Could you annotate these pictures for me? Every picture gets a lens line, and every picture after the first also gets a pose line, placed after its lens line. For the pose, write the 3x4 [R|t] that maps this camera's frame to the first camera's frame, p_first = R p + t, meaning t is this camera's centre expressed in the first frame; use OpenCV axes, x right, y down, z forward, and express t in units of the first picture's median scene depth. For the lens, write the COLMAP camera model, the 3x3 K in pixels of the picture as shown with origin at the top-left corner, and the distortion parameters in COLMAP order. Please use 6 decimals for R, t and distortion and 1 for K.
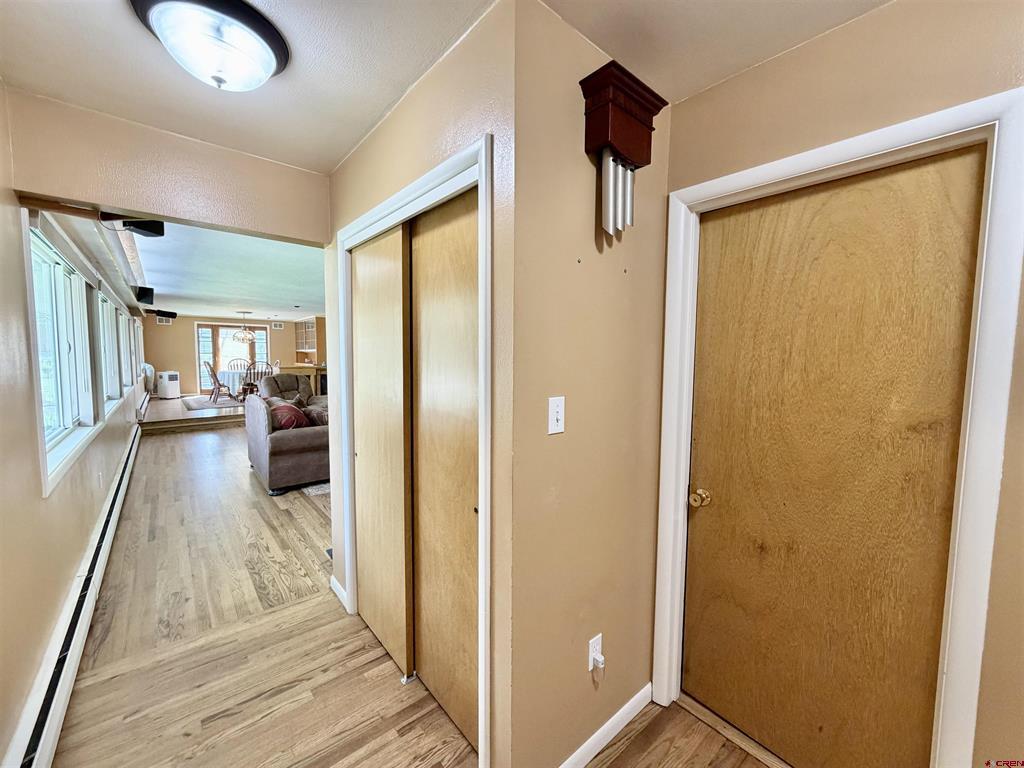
lens RADIAL K [[410.3, 0, 516.7], [0, 410.3, 383.5], [0, 0, 1]] dist [-0.004501, -0.000305]
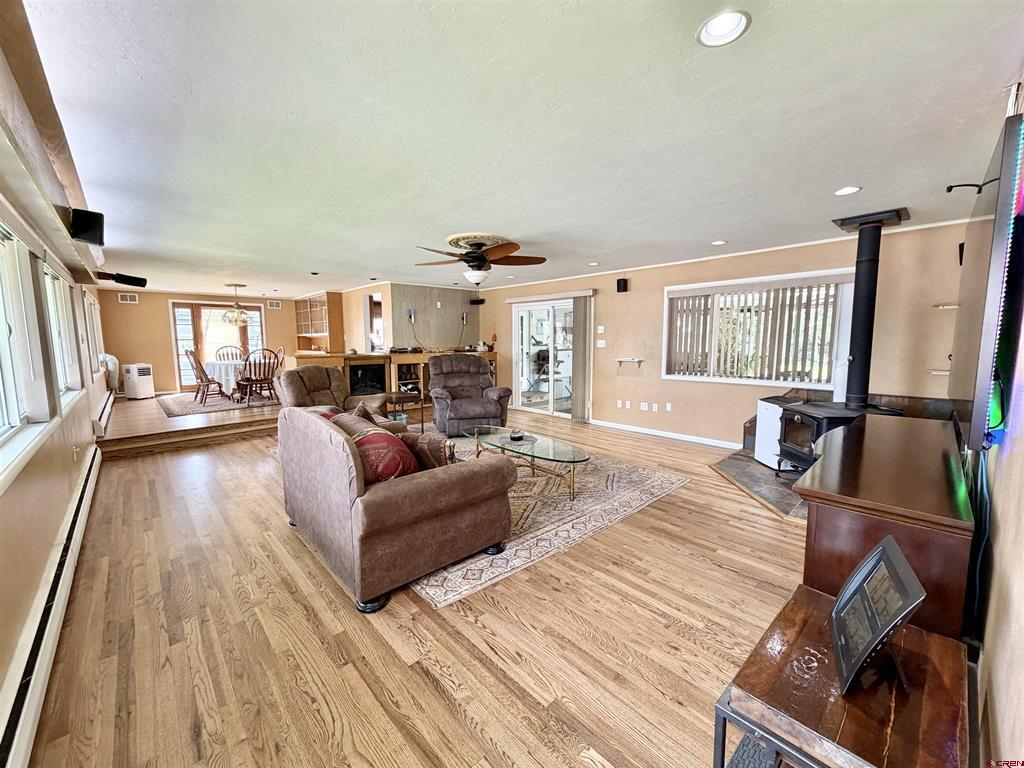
lens RADIAL K [[411.7, 0, 514.5], [0, 411.7, 381.5], [0, 0, 1]] dist [0.001449, 0.000975]
pose [[0.999202, -0.017004, 0.036152, -0.172799], [0.015767, 0.999289, 0.034249, -0.011947], [-0.036709, -0.033651, 0.998759, 0.198643]]
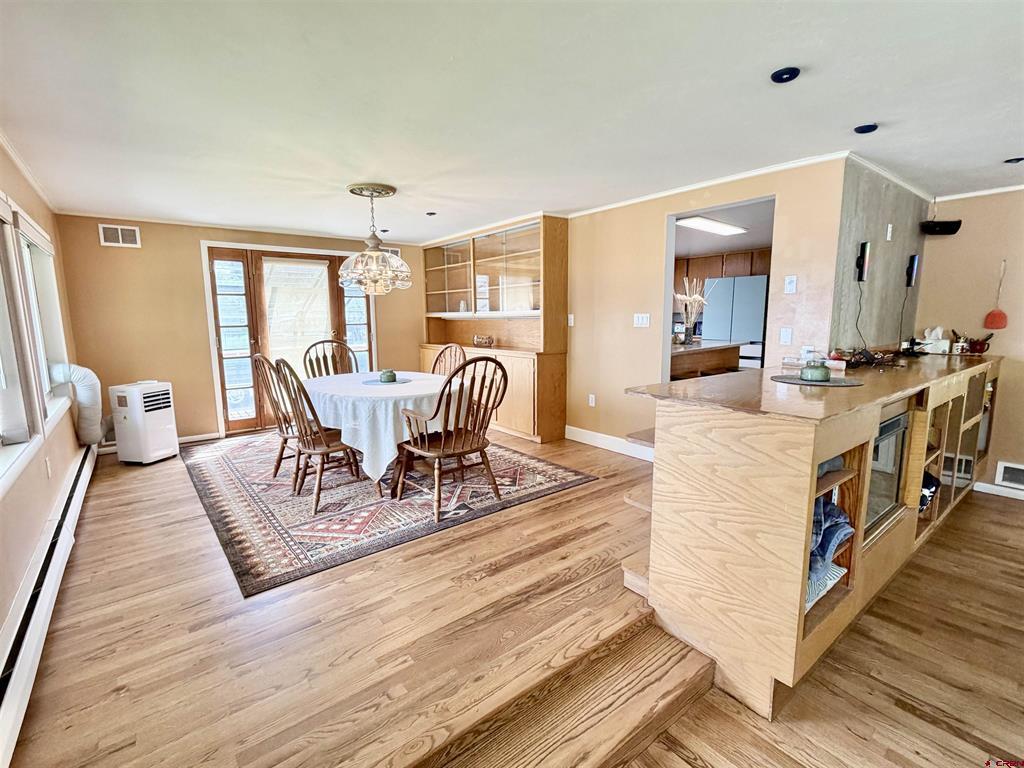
lens RADIAL K [[478.6, 0, 512.0], [0, 478.6, 384.0], [0, 0, 1]] dist [0.002180, 0.000306]
pose [[0.998885, -0.012100, -0.045641, -0.550399], [0.015106, 0.997698, 0.066114, -0.053569], [0.044736, -0.066730, 0.996768, 0.644311]]
